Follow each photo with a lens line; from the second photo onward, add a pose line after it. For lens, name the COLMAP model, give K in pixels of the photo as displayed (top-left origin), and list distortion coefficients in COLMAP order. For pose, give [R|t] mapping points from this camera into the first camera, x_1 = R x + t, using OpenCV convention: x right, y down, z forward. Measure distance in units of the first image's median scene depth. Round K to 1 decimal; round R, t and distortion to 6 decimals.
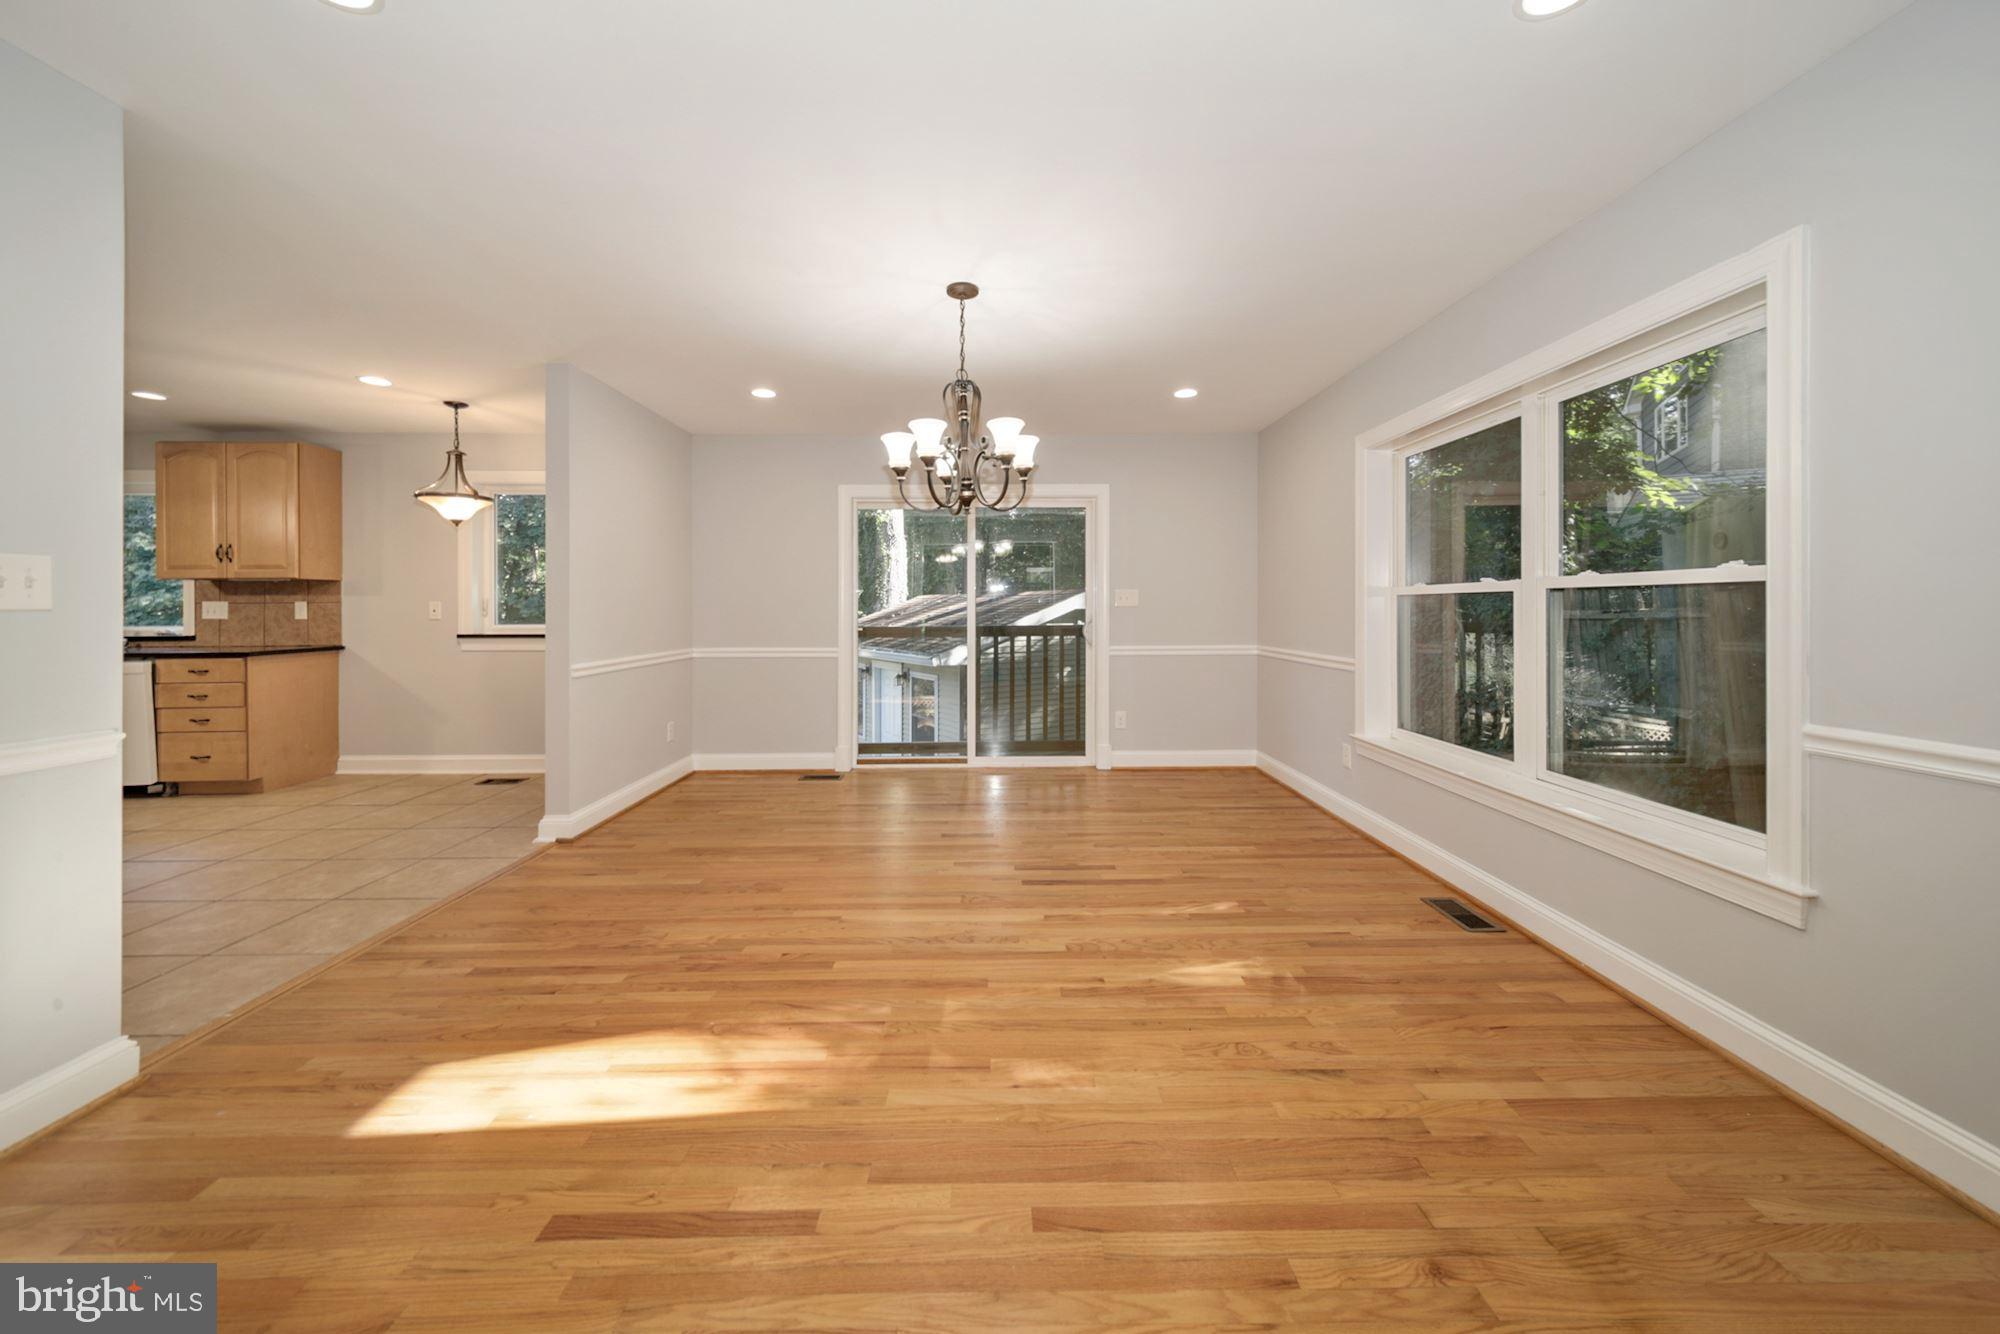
lens RADIAL K [[720.5, 0, 1009.7], [0, 720.5, 605.6], [0, 0, 1]] dist [0.005001, -0.000196]
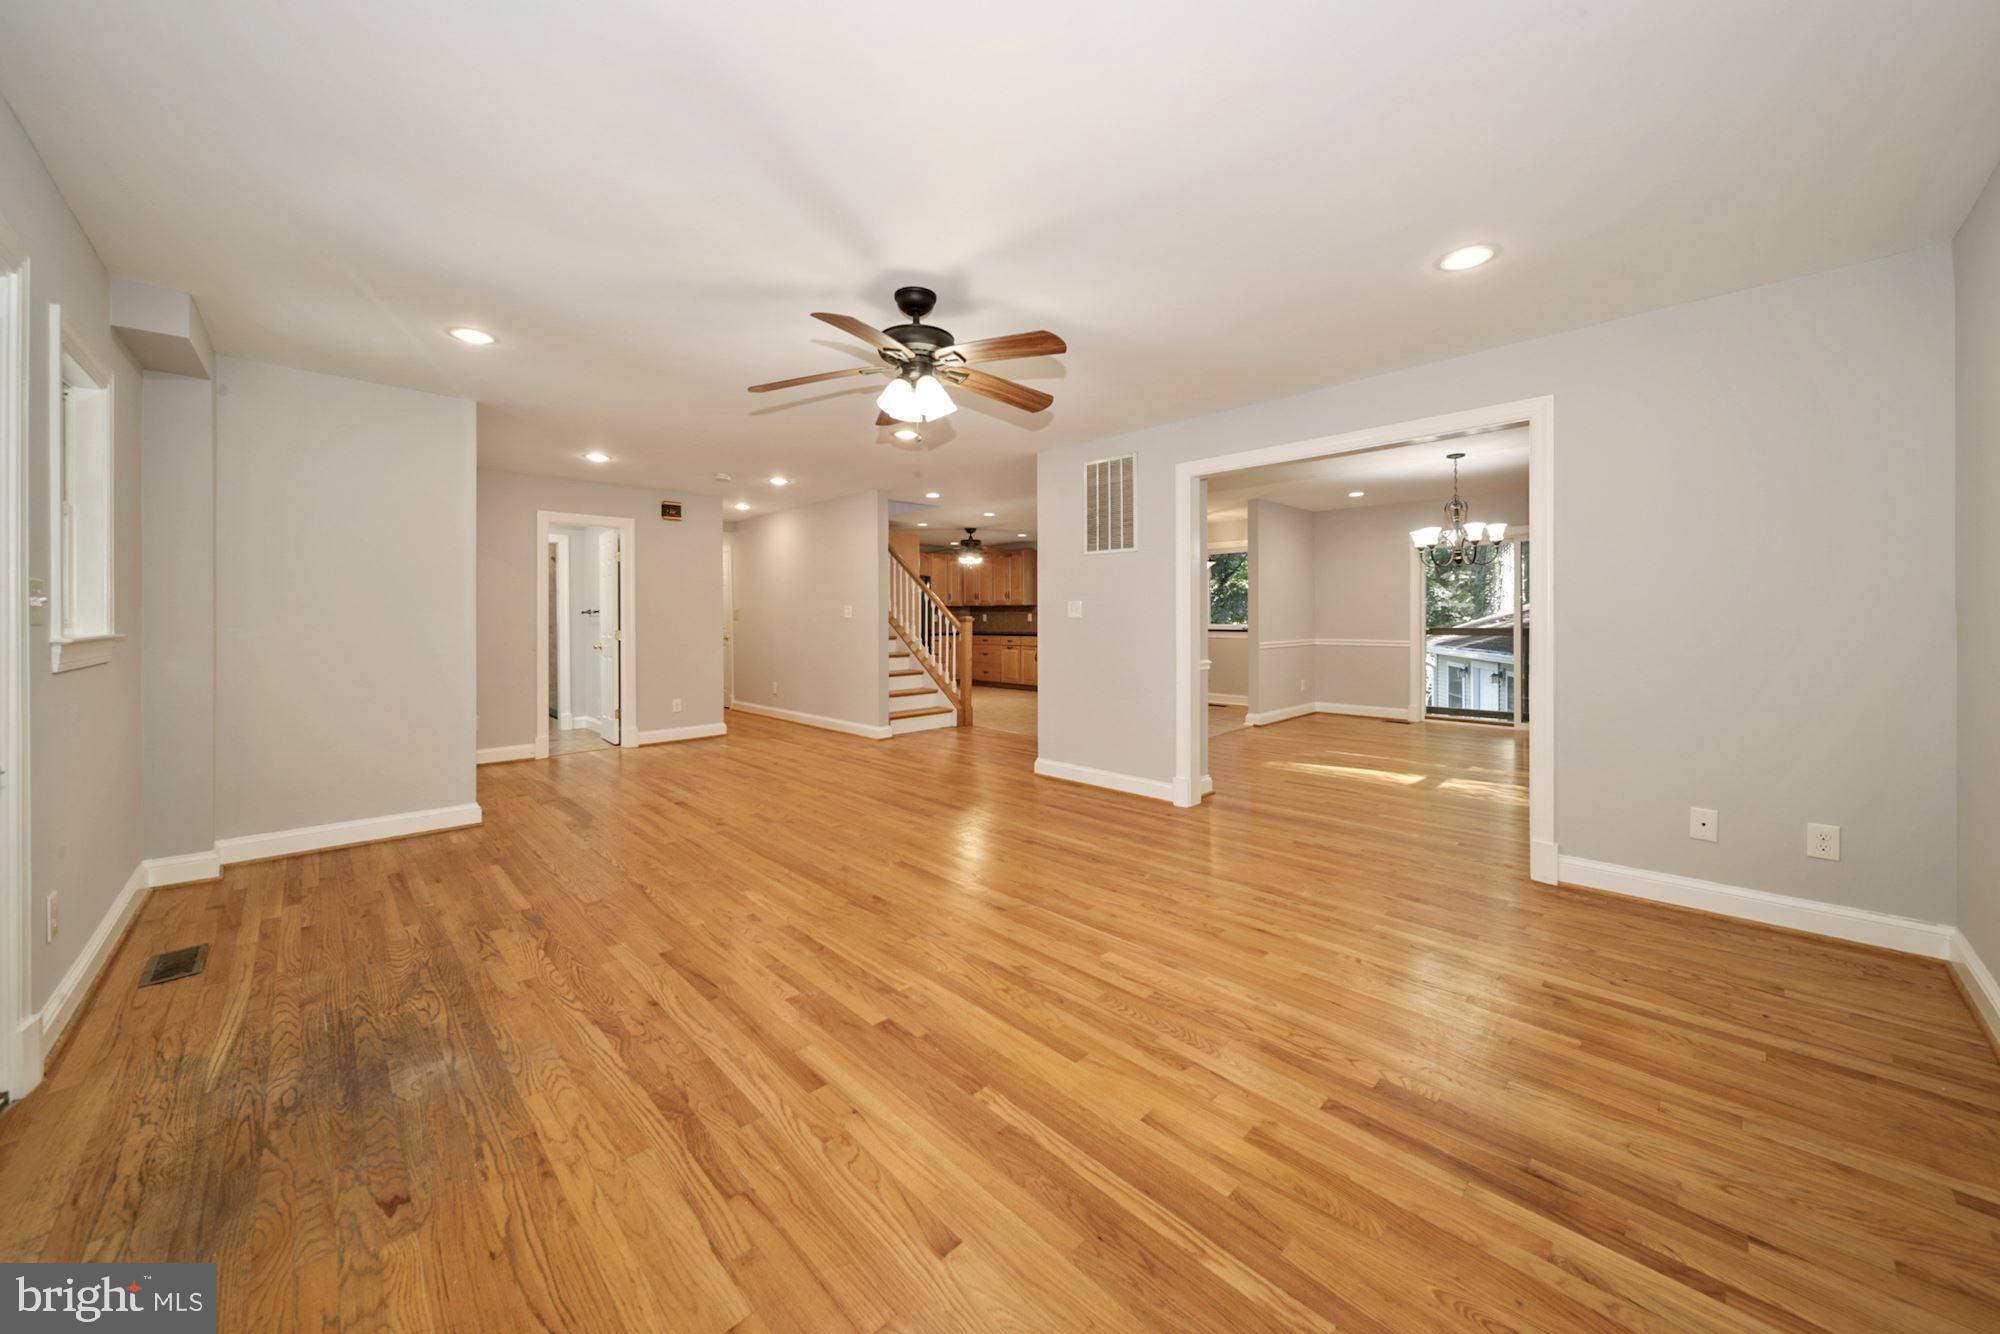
lens RADIAL K [[720.5, 0, 1010.7], [0, 720.5, 614.1], [0, 0, 1]] dist [0.005001, -0.000196]
pose [[0.697430, -0.003507, -0.716644, 0.272217], [0.006950, 0.999974, 0.001869, -0.007179], [0.716619, -0.006284, 0.697437, -0.682708]]
